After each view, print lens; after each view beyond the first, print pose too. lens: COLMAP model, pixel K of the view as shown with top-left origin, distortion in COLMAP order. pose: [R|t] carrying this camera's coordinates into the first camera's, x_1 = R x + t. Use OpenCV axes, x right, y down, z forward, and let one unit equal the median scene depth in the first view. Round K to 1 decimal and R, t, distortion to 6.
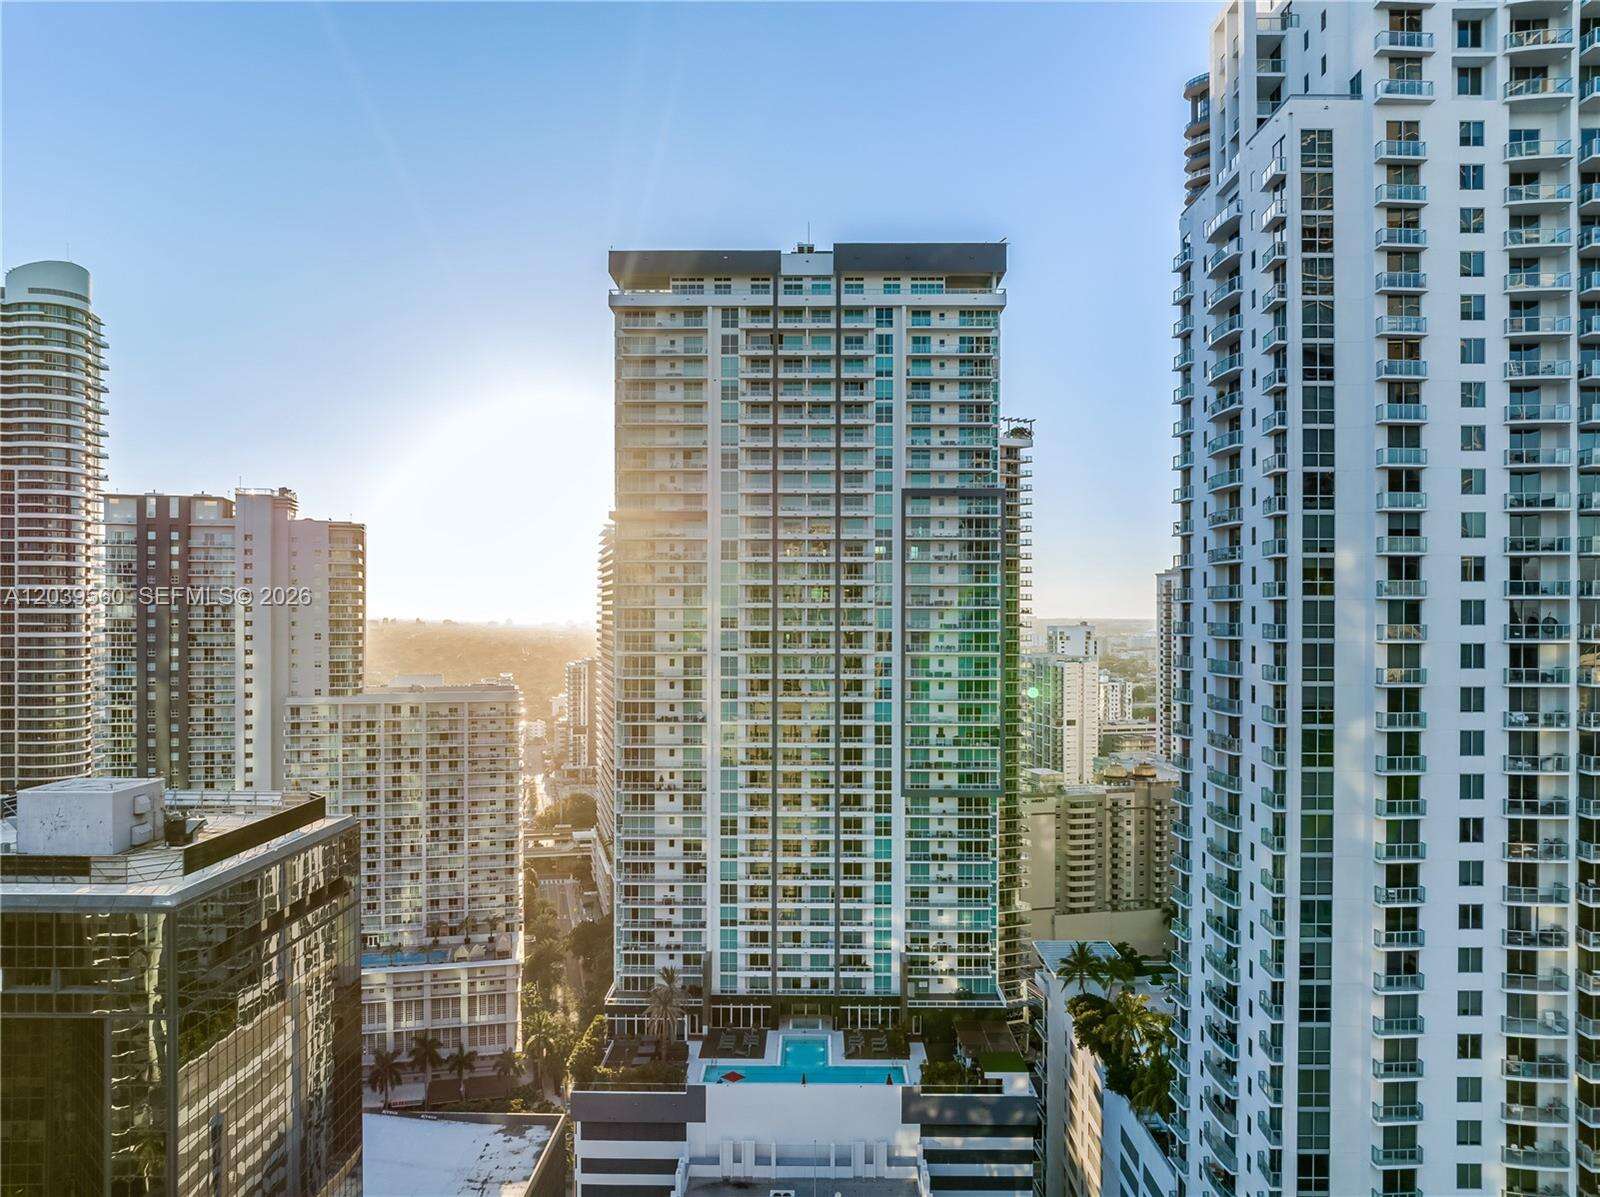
lens RADIAL K [[1121.5, 0, 803.9], [0, 1121.5, 624.6], [0, 0, 1]] dist [-0.008441, -0.007097]
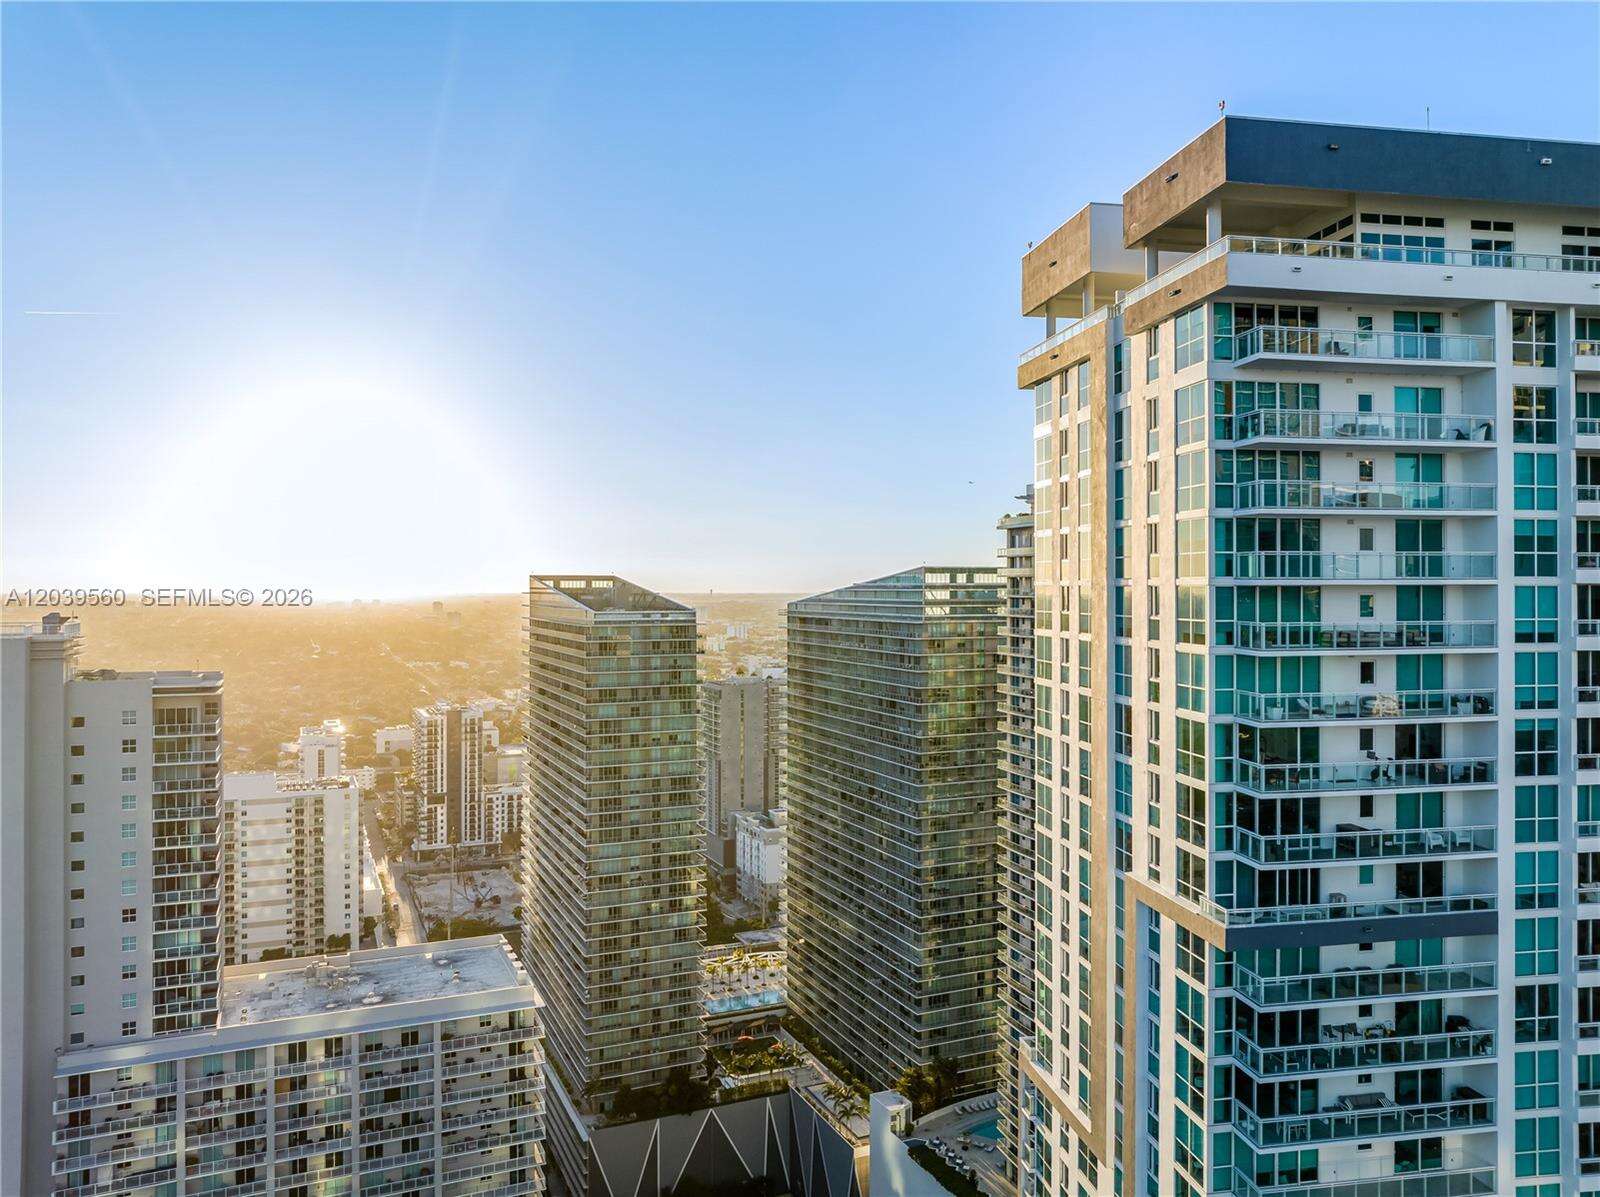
lens RADIAL K [[1139.1, 0, 797.1], [0, 1139.1, 586.3], [0, 0, 1]] dist [-0.001350, -0.004380]
pose [[0.986036, -0.002760, 0.166512, -0.343525], [0.004491, 0.999940, -0.010022, -0.193590], [-0.166474, 0.010630, 0.985989, 0.690067]]
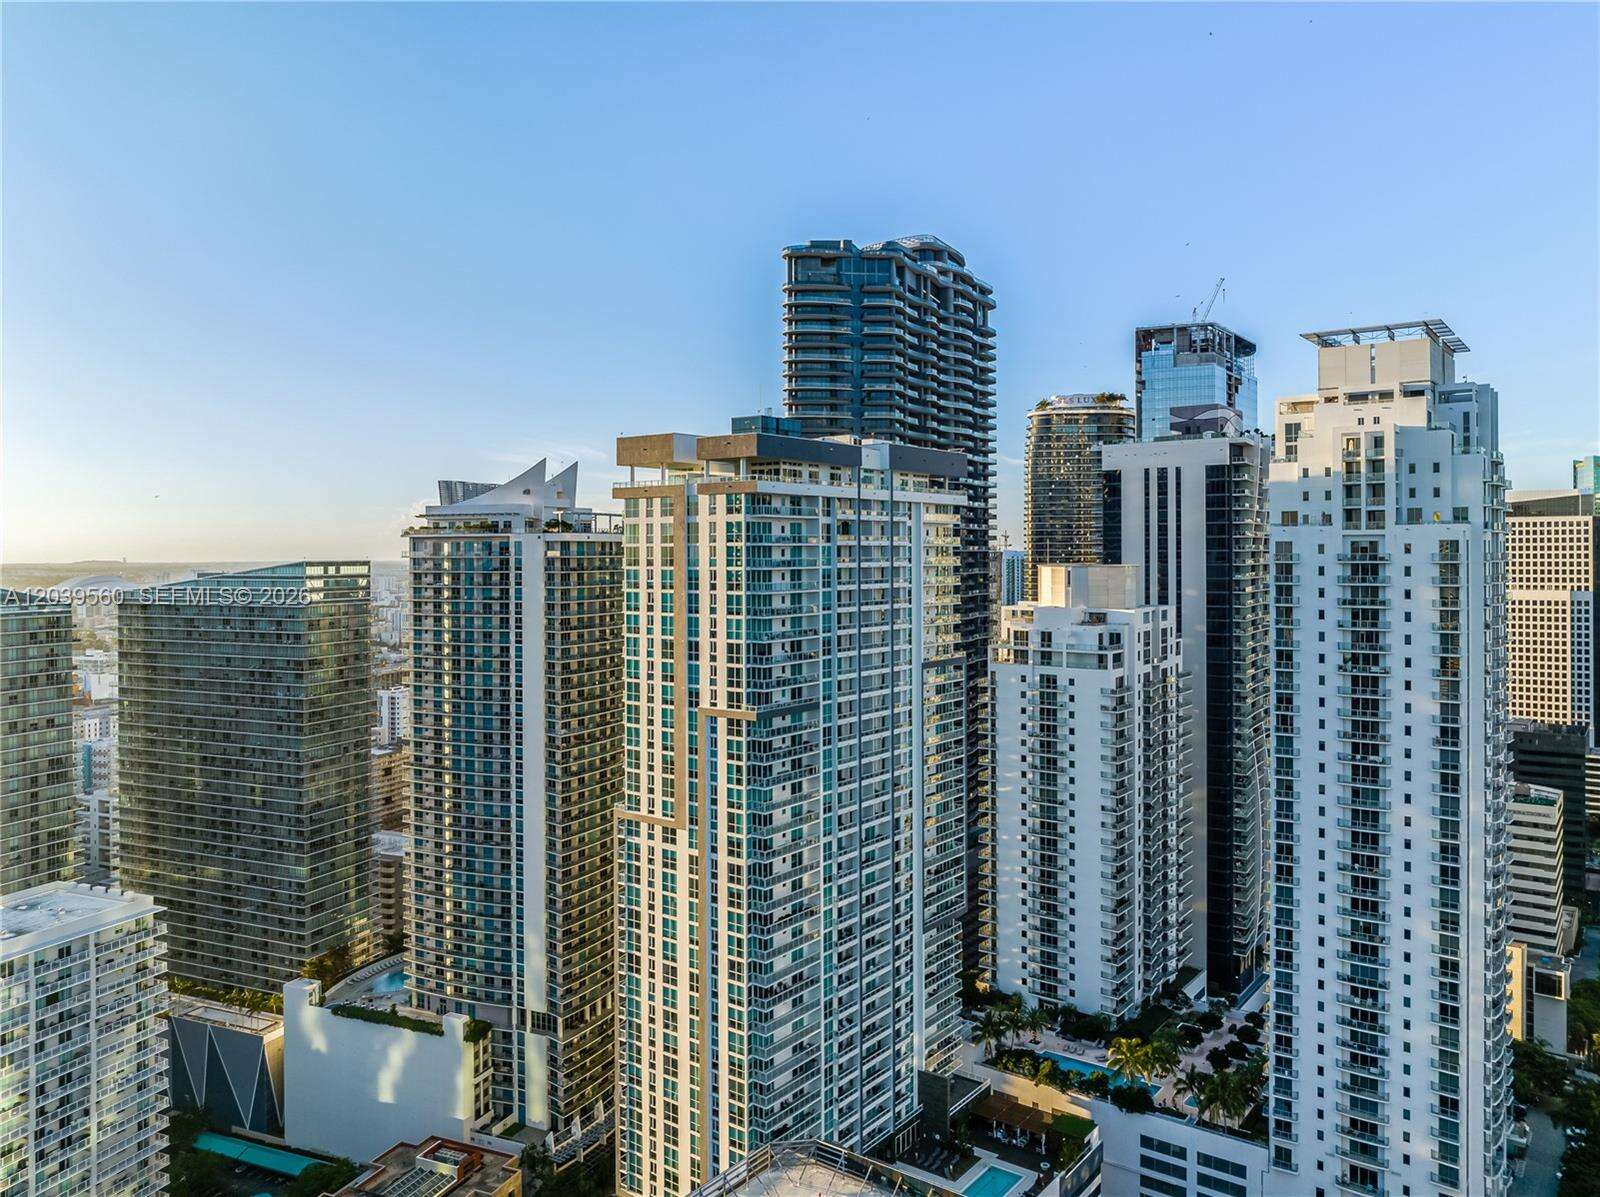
lens RADIAL K [[1140.1, 0, 794.4], [0, 1140.1, 548.0], [0, 0, 1]] dist [-0.003248, -0.006880]
pose [[0.600537, 0.000074, 0.799597, -0.897088], [0.012413, 0.999879, -0.009415, -0.225616], [-0.799501, 0.015580, 0.600463, 0.400300]]
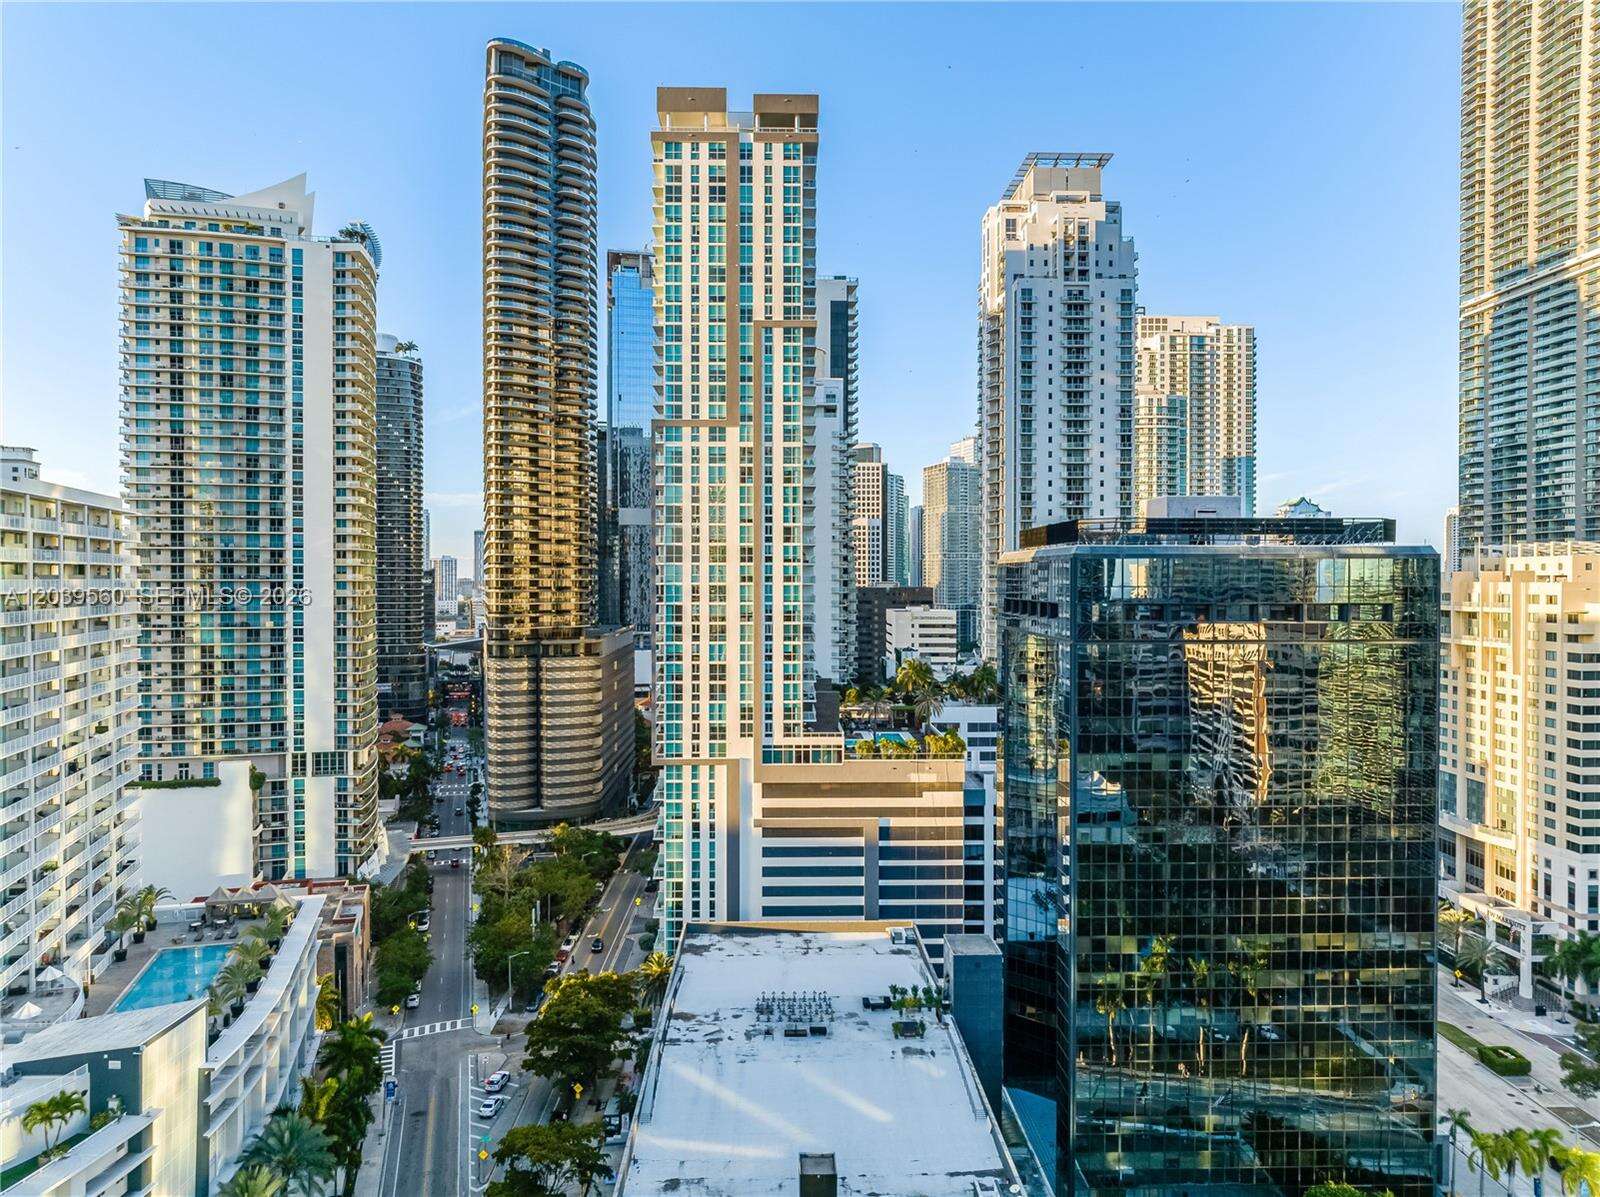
lens RADIAL K [[1139.1, 0, 797.1], [0, 1139.1, 586.3], [0, 0, 1]] dist [-0.001350, -0.004380]
pose [[-0.032503, -0.003934, 0.999464, -1.323794], [0.008825, 0.999952, 0.004223, 0.163731], [-0.999433, 0.008957, -0.032467, 1.045502]]
